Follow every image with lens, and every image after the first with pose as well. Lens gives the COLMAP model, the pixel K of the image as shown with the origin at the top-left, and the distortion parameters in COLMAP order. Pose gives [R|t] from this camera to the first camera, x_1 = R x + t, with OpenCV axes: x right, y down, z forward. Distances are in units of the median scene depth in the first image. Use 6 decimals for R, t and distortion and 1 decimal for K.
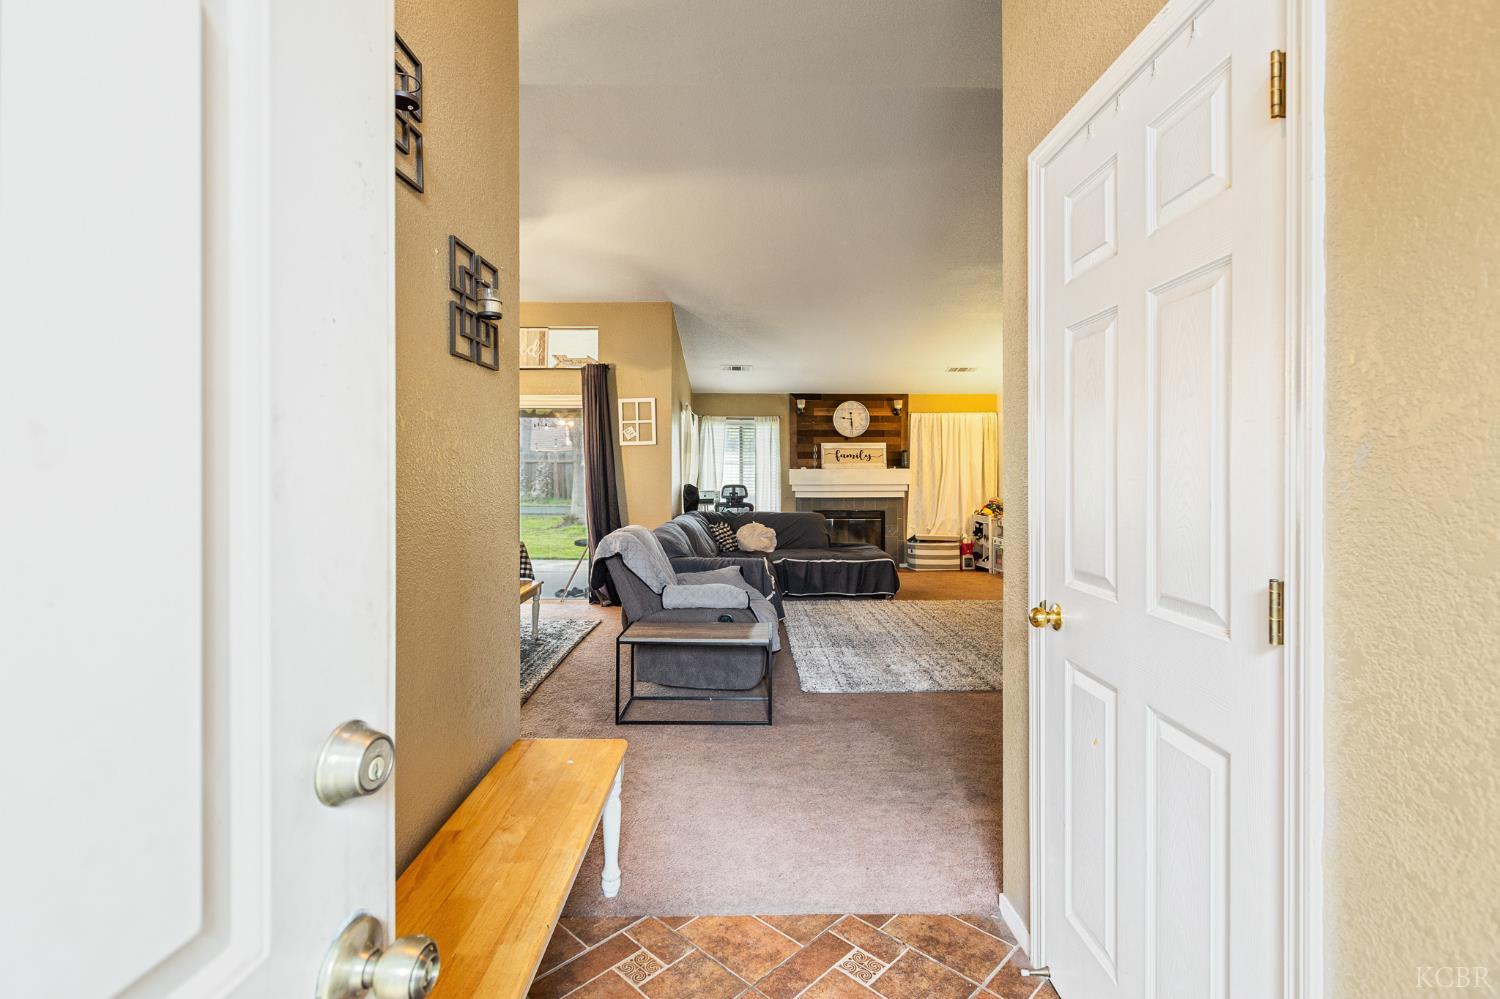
lens RADIAL K [[681.1, 0, 747.8], [0, 681.1, 483.2], [0, 0, 1]] dist [0.009069, -0.001980]
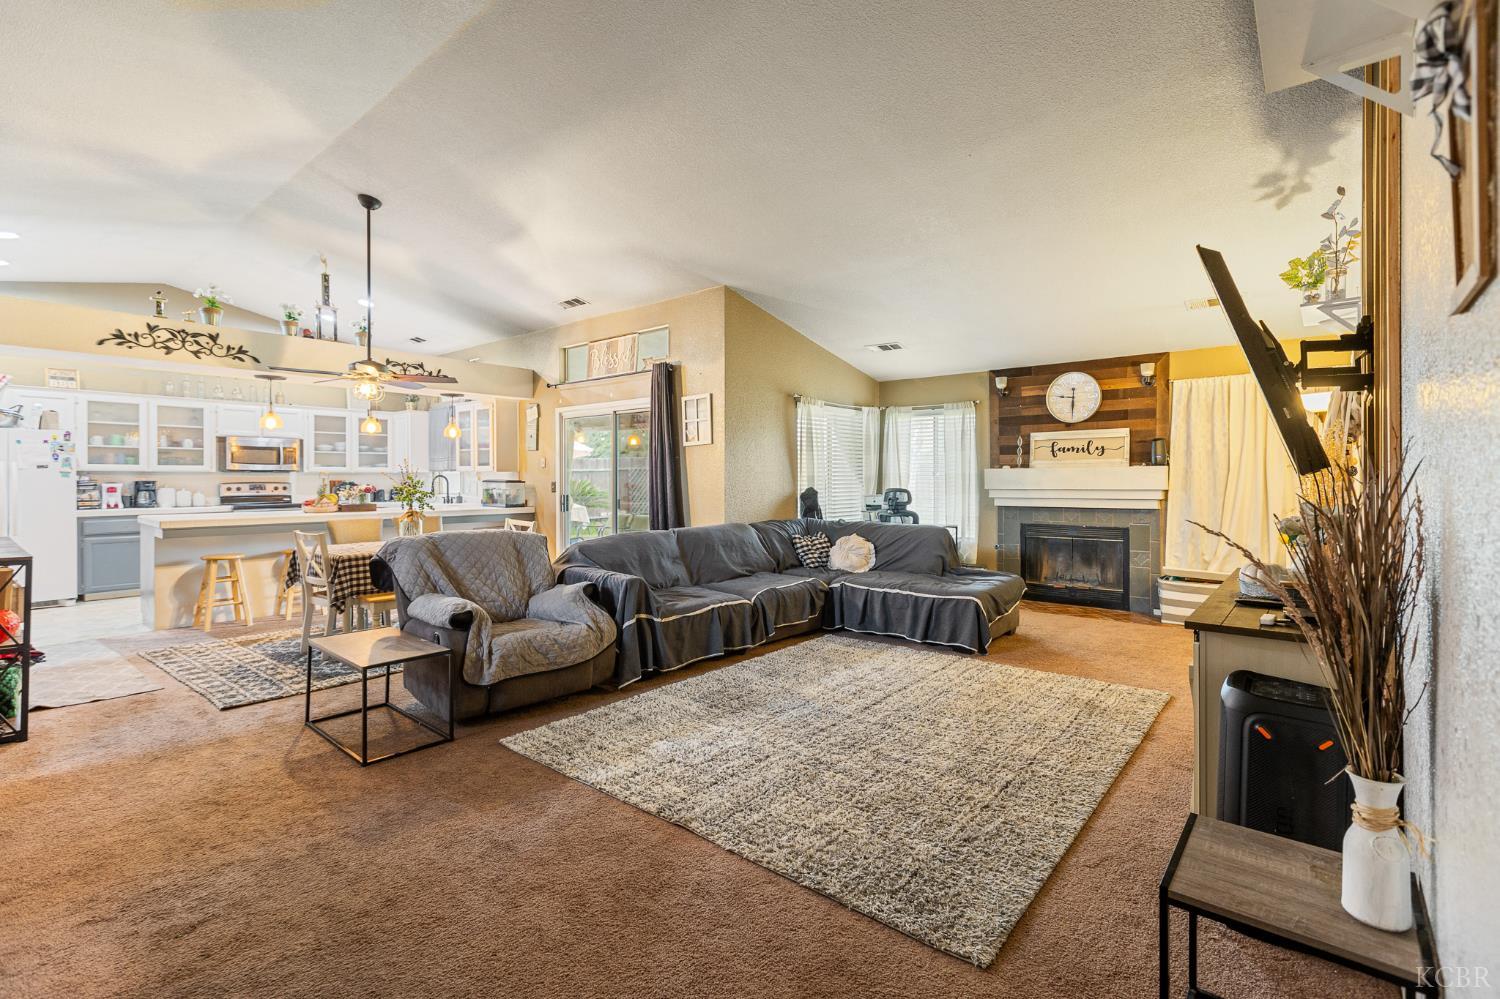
lens RADIAL K [[681.1, 0, 752.0], [0, 681.1, 475.9], [0, 0, 1]] dist [0.009069, -0.001980]
pose [[0.762011, -0.004334, -0.647550, 0.358073], [-0.004983, 0.999909, -0.012556, -0.001519], [0.647545, 0.012795, 0.761920, 0.240742]]
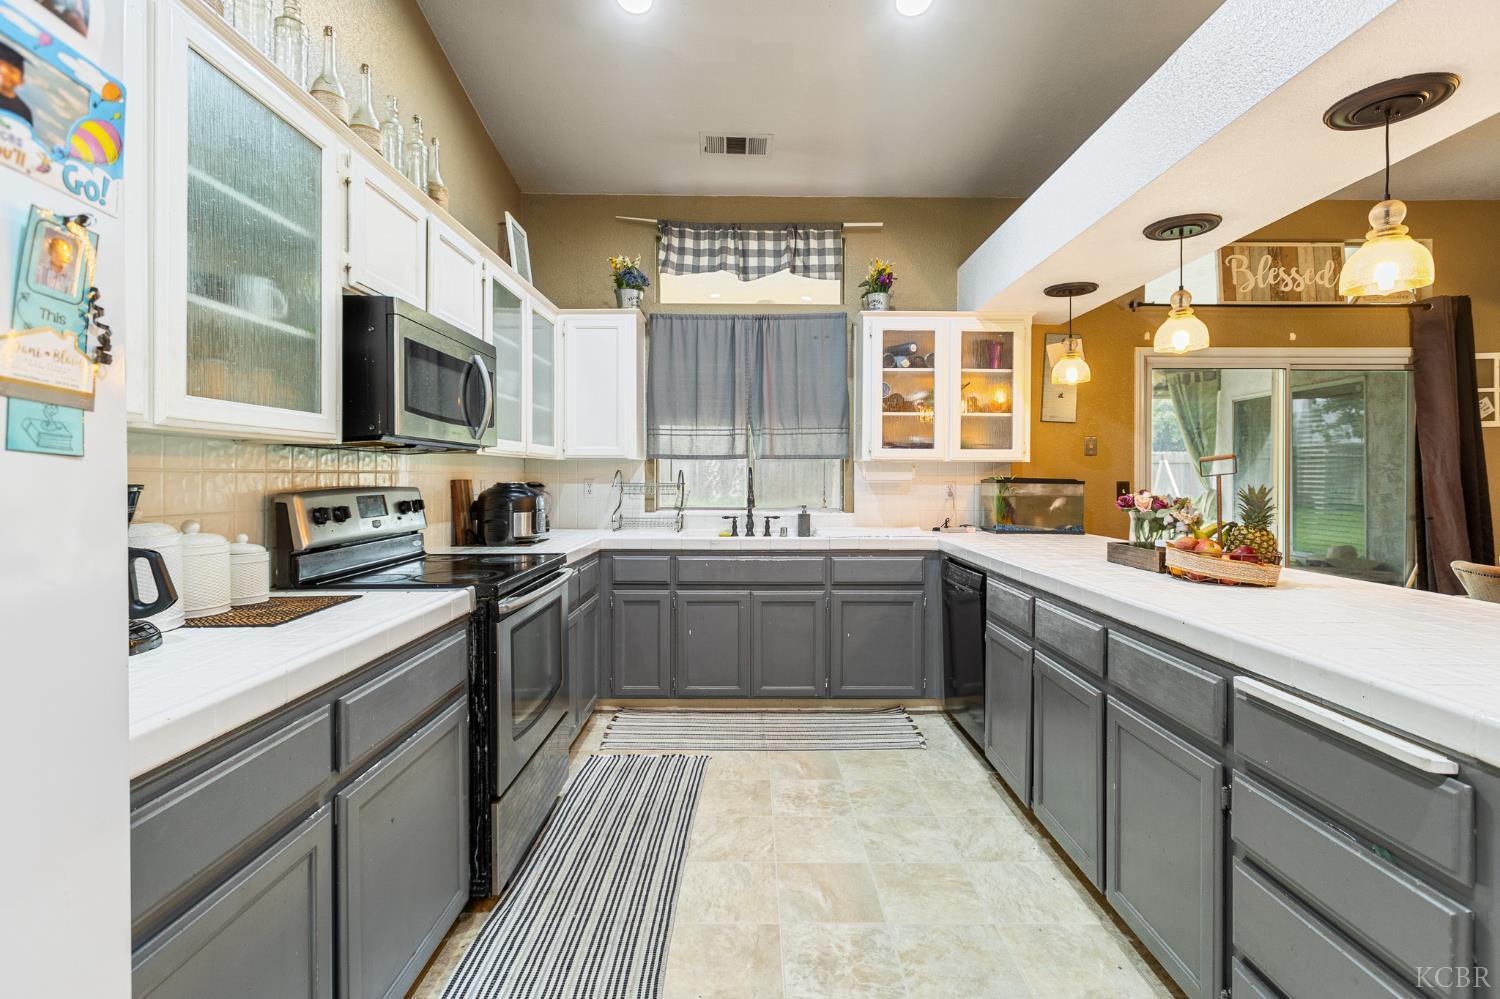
lens RADIAL K [[681.1, 0, 735.1], [0, 681.1, 471.4], [0, 0, 1]] dist [0.009069, -0.001980]
pose [[0.999977, 0.000539, -0.006746, -0.613881], [-0.000680, 0.999781, -0.020902, -0.002066], [0.006734, 0.020907, 0.999759, 0.265549]]
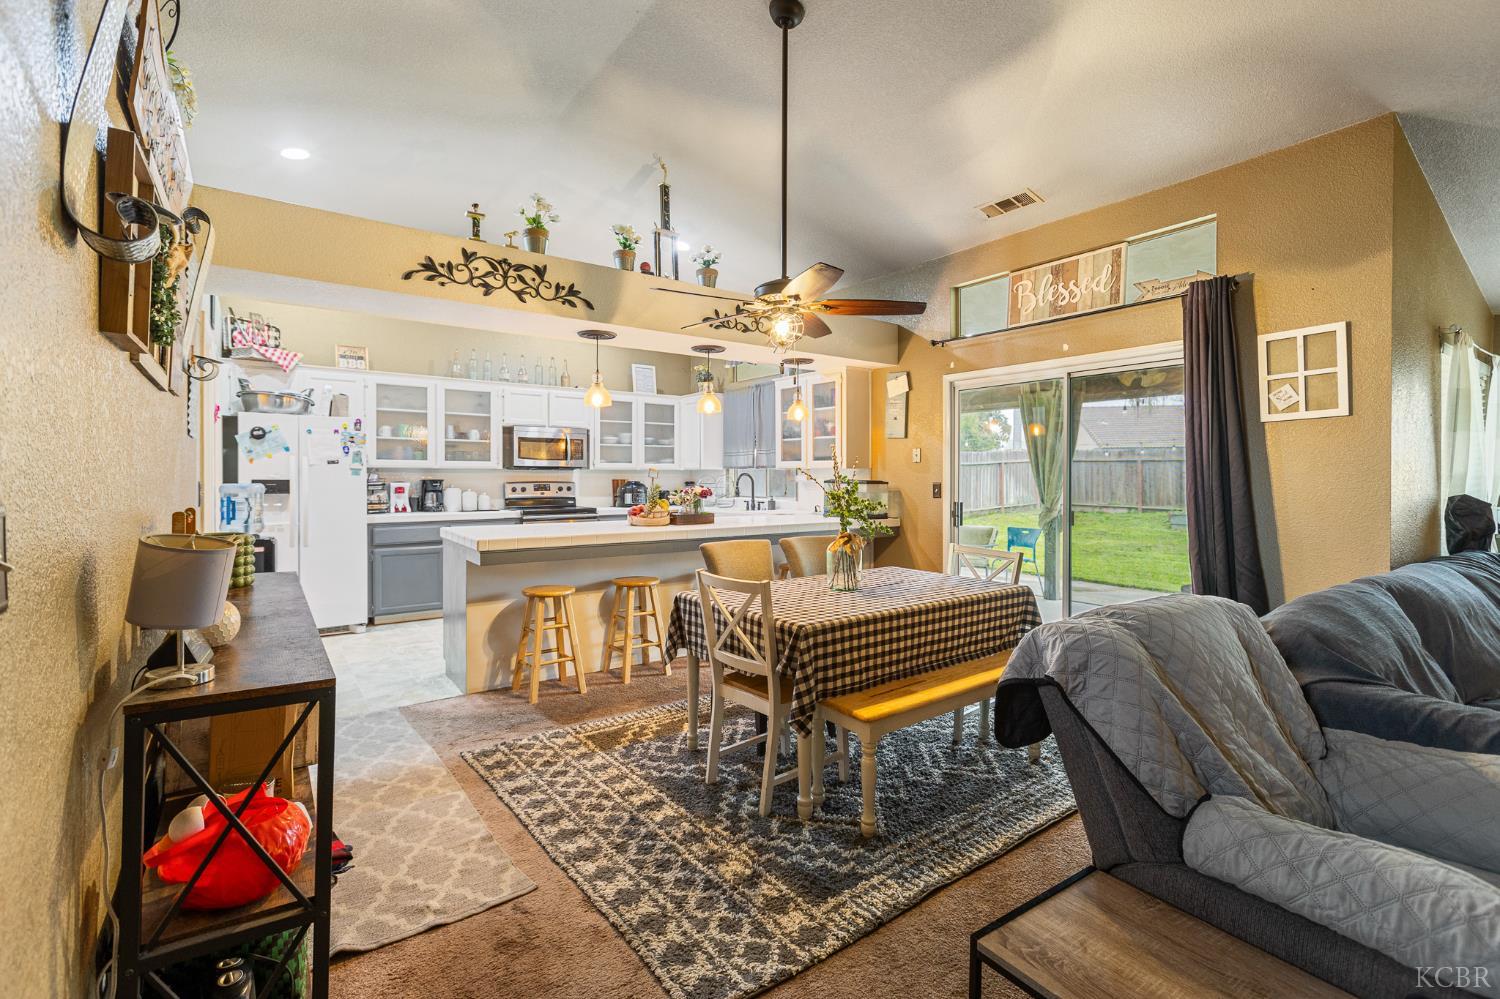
lens RADIAL K [[681.1, 0, 755.5], [0, 681.1, 477.9], [0, 0, 1]] dist [0.009069, -0.001980]
pose [[0.585392, 0.001210, -0.810749, 0.011792], [-0.009019, 0.999947, -0.005019, -0.003538], [0.810700, 0.010250, 0.585372, 0.257758]]
